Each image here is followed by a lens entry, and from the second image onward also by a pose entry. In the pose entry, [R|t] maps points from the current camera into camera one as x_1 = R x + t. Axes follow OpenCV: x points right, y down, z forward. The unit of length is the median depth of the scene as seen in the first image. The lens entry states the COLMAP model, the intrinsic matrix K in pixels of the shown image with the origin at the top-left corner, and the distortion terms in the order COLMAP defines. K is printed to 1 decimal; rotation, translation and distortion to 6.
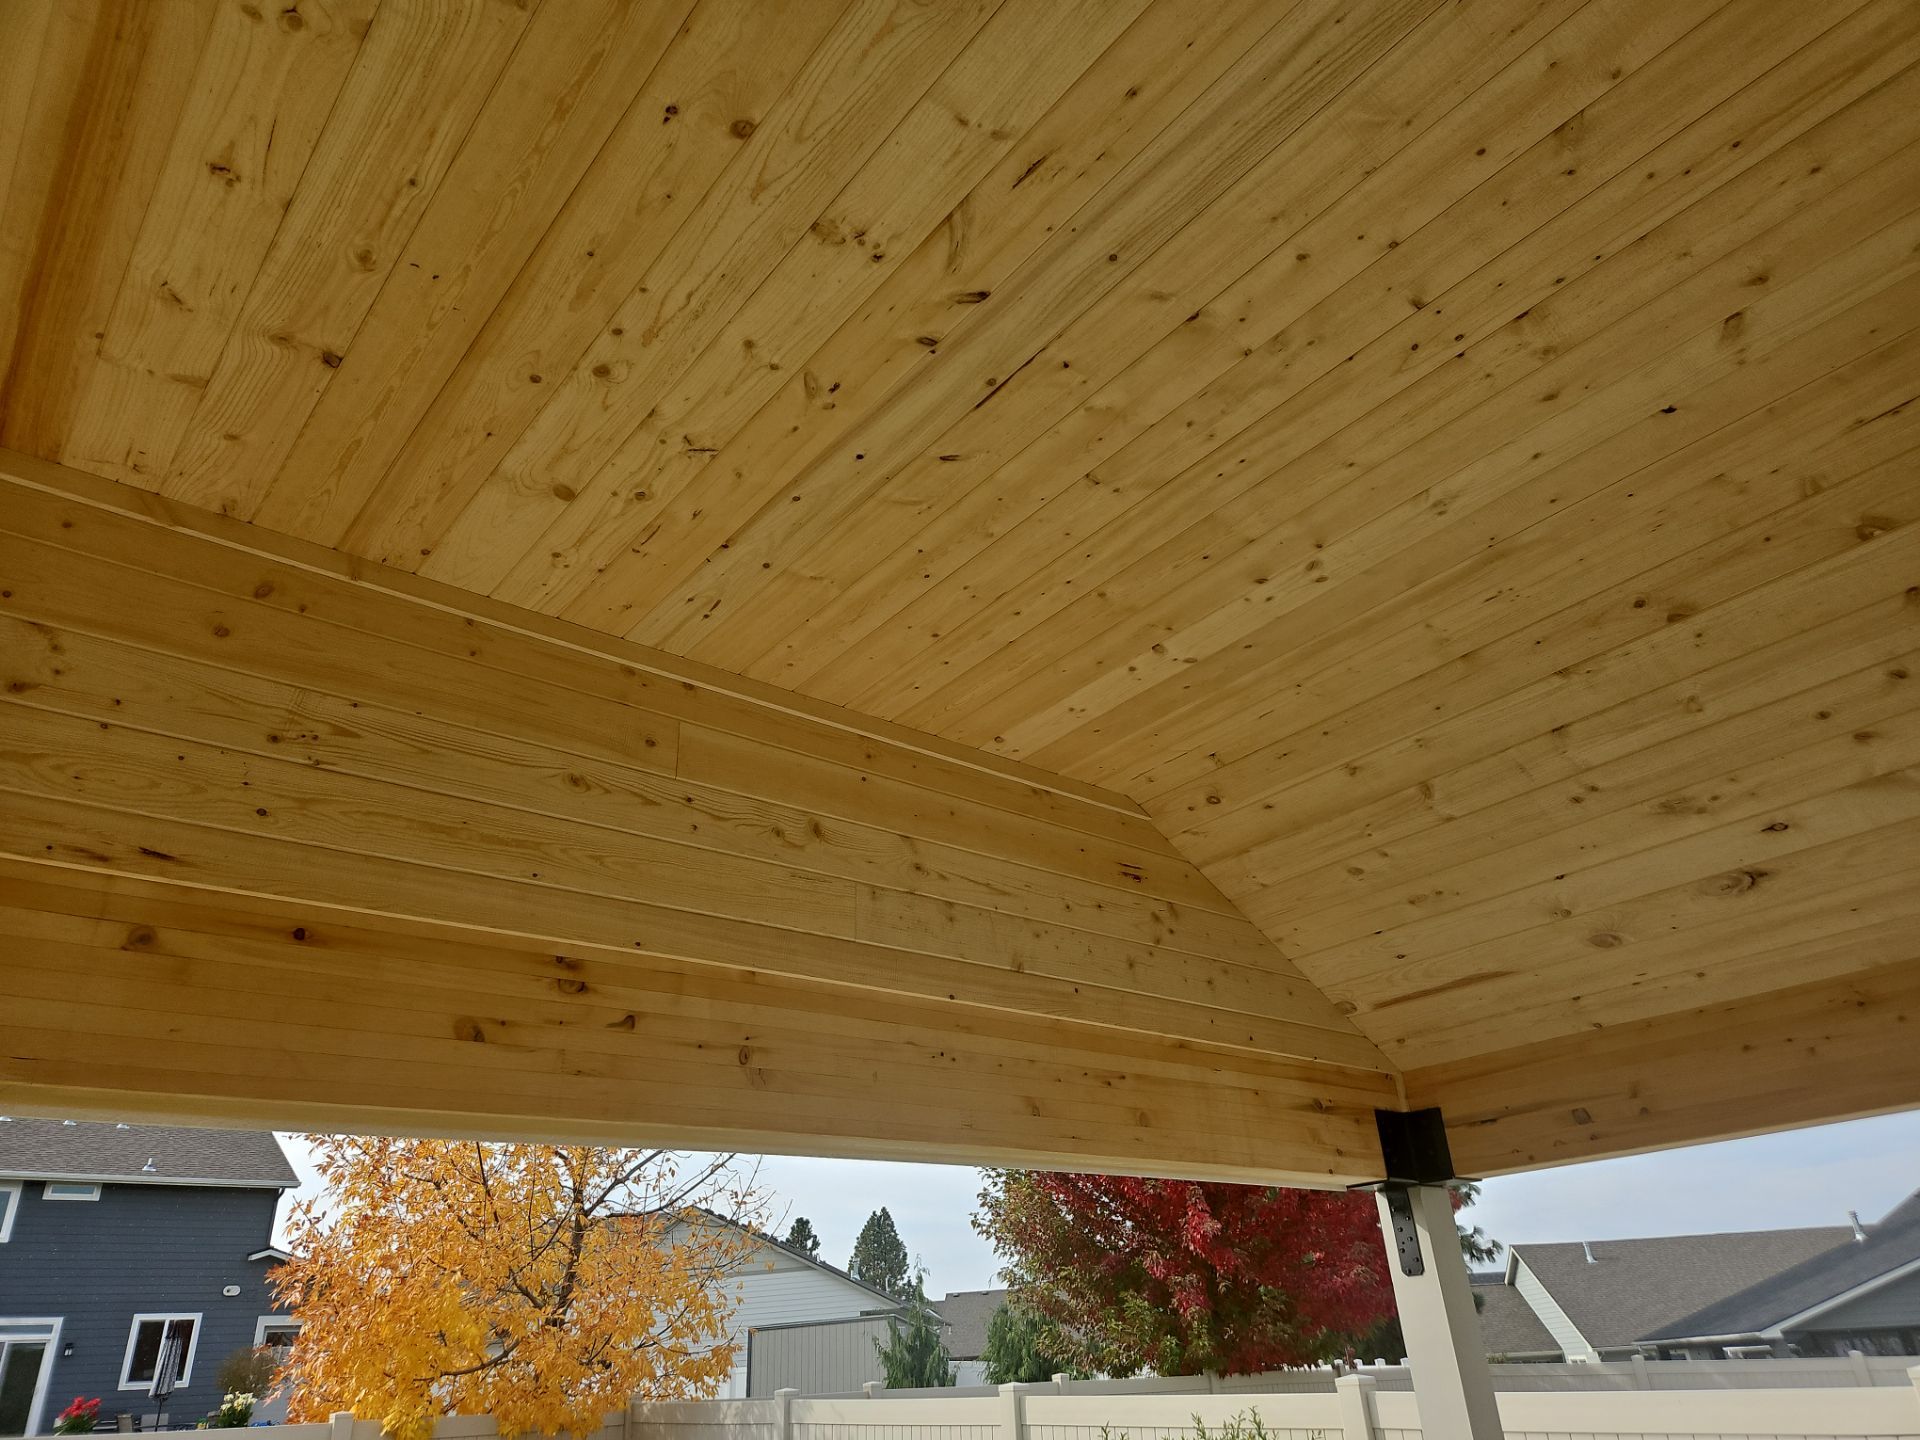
lens RADIAL K [[1271.7, 0, 986.7], [0, 1271.7, 718.7], [0, 0, 1]] dist [0.082288, -0.068223]
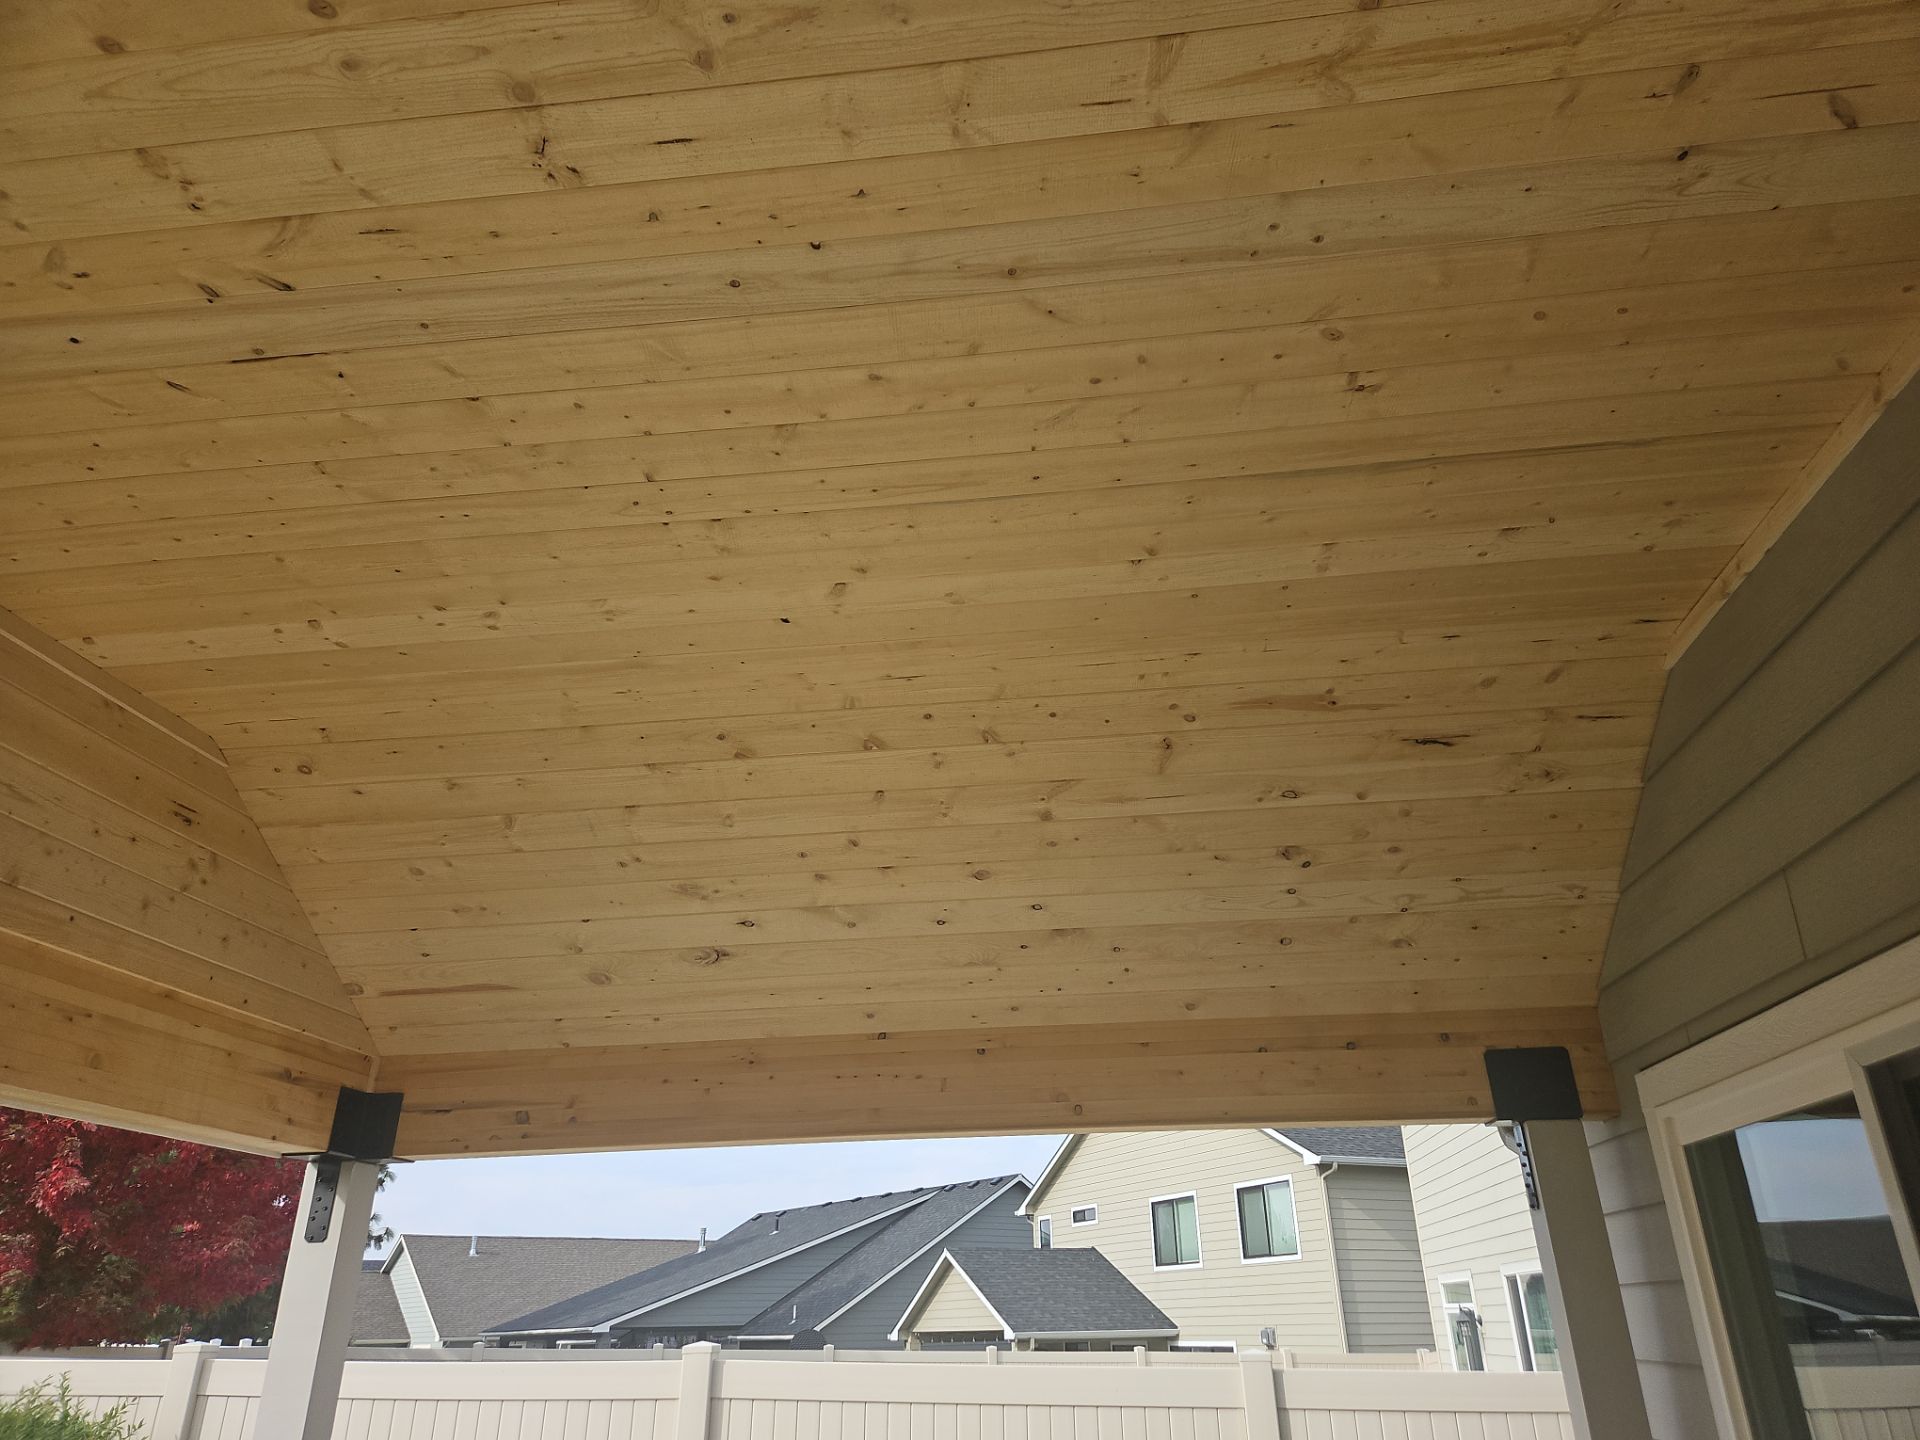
lens RADIAL K [[1271.7, 0, 986.7], [0, 1271.7, 718.7], [0, 0, 1]] dist [0.082288, -0.068223]
pose [[0.723767, 0.335490, 0.602999, -0.066003], [-0.337892, 0.934229, -0.114212, -0.040942], [-0.601657, -0.121086, 0.789523, -0.139235]]
